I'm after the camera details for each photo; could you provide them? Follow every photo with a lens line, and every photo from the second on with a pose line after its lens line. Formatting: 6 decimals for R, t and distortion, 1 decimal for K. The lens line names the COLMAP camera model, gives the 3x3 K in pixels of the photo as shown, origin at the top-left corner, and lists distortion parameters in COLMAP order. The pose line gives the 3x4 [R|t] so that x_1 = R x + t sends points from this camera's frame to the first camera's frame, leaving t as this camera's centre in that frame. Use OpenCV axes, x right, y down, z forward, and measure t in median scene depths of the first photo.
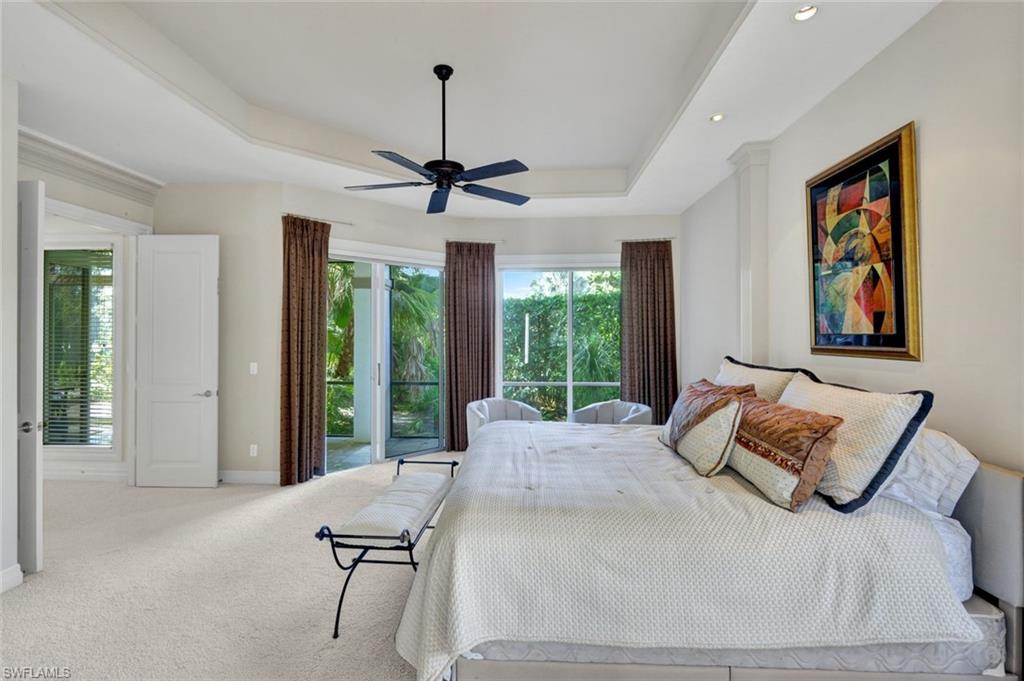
lens RADIAL K [[462.2, 0, 512.5], [0, 462.2, 332.9], [0, 0, 1]] dist [0.001152, 0.000690]
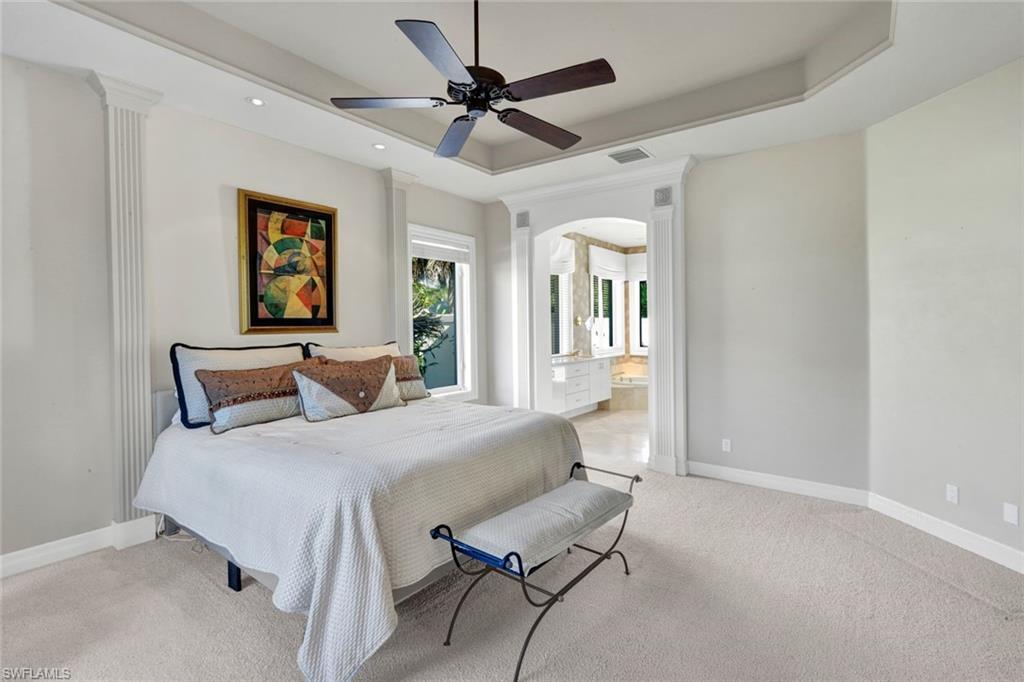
lens RADIAL K [[462.2, 0, 511.8], [0, 462.2, 335.9], [0, 0, 1]] dist [0.001152, 0.000690]
pose [[-0.831033, 0.001404, 0.556221, -0.726083], [0.015439, 0.999670, 0.020543, 0.041872], [-0.556008, 0.025660, -0.830780, 1.949557]]
